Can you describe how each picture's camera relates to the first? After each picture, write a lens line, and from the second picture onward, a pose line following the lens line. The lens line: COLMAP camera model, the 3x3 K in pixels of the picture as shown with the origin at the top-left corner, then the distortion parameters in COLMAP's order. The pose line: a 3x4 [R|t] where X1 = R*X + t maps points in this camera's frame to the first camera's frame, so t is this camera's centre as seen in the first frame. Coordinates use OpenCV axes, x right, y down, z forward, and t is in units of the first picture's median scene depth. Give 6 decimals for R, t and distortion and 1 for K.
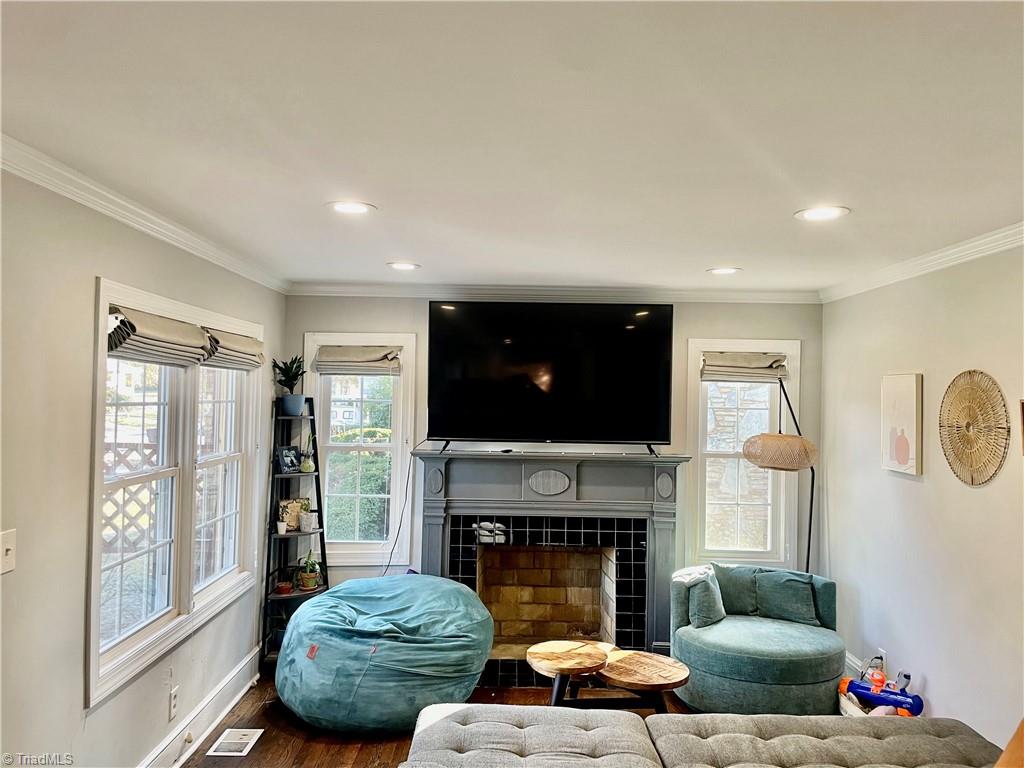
lens RADIAL K [[773.2, 0, 512.0], [0, 773.2, 384.0], [0, 0, 1]] dist [0.074123, -0.104202]
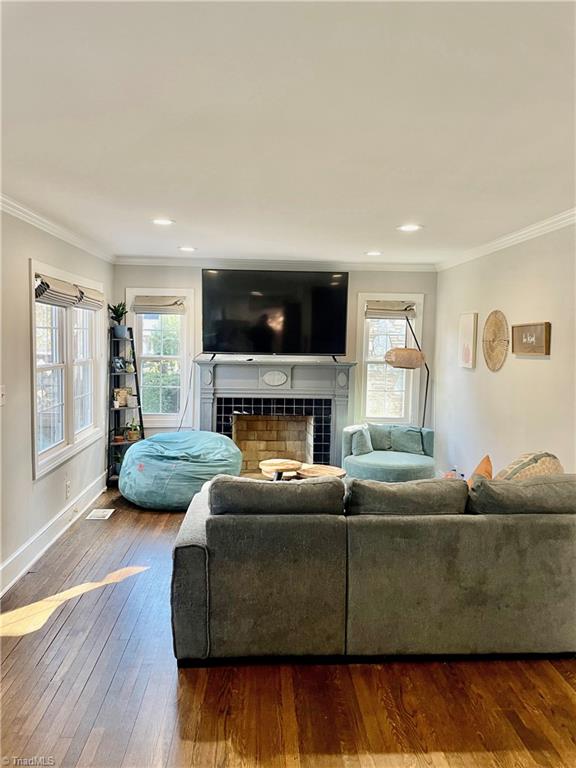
lens RADIAL K [[579.9, 0, 288.0], [0, 579.9, 384.0], [0, 0, 1]] dist [0.074123, -0.104202]
pose [[0.998840, -0.003097, 0.048043, 0.016080], [-0.001722, 0.994992, 0.099936, 0.012904], [-0.048112, -0.099903, 0.993833, -0.270519]]
